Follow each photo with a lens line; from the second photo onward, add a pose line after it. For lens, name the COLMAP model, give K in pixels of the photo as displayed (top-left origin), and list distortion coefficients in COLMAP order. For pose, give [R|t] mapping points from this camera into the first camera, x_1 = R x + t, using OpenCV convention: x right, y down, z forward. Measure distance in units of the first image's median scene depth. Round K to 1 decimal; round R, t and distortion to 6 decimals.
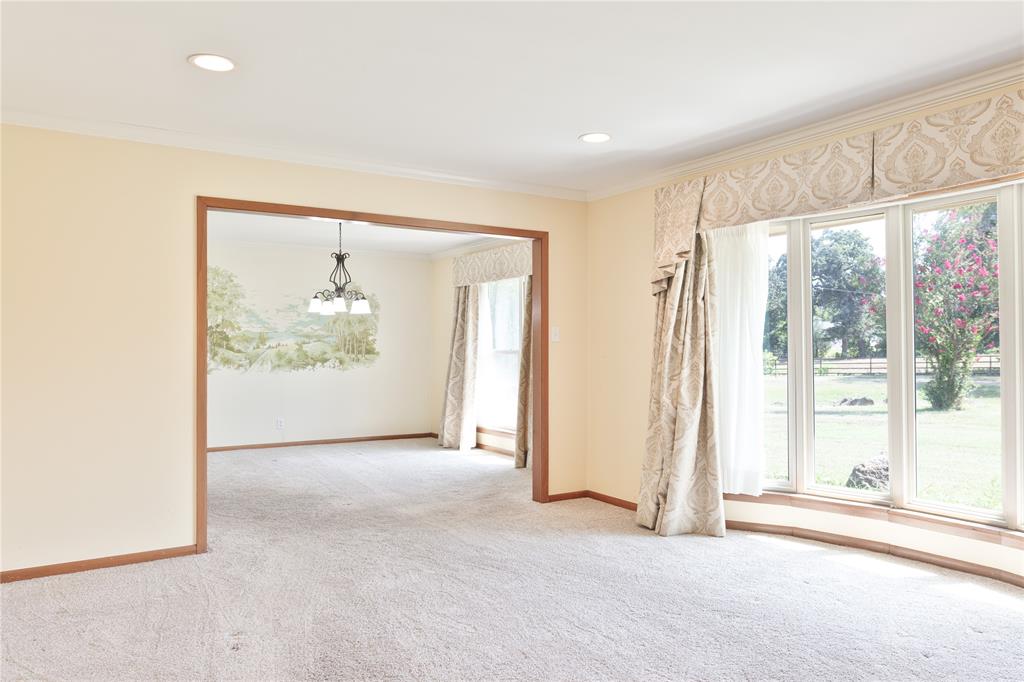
lens RADIAL K [[696.2, 0, 512.0], [0, 696.2, 341.0], [0, 0, 1]] dist [-0.006116, -0.000260]
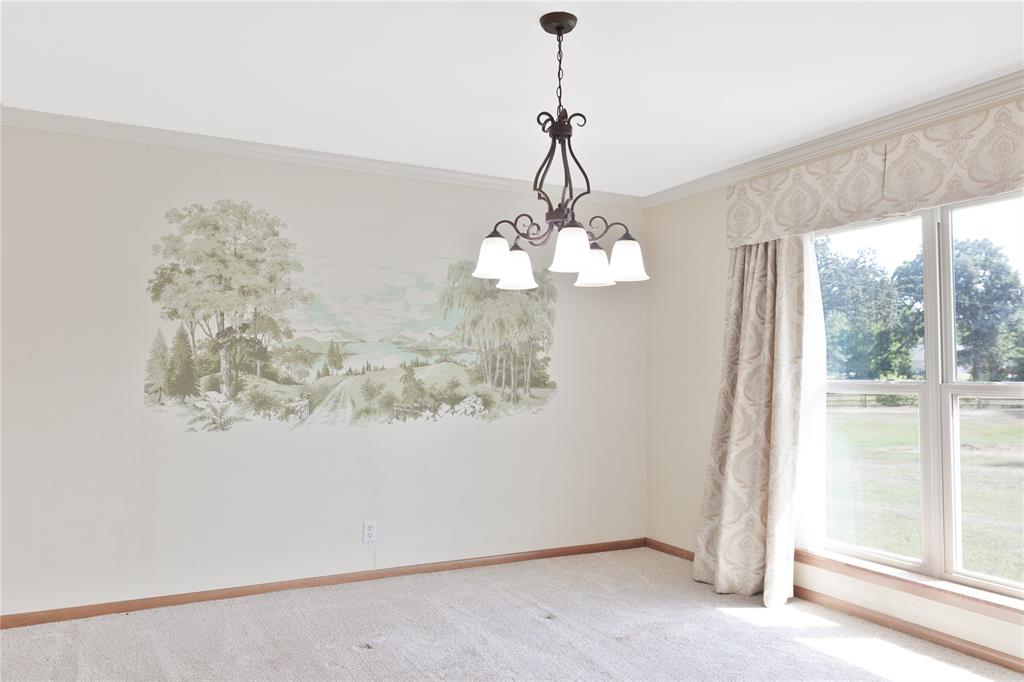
lens RADIAL K [[729.6, 0, 512.0], [0, 729.6, 341.0], [0, 0, 1]] dist [-0.004693, 0.000087]
pose [[0.996293, 0.000587, -0.086027, -0.188507], [-0.003402, 0.999463, -0.032578, 0.002881], [0.085962, 0.032750, 0.995760, 0.493699]]
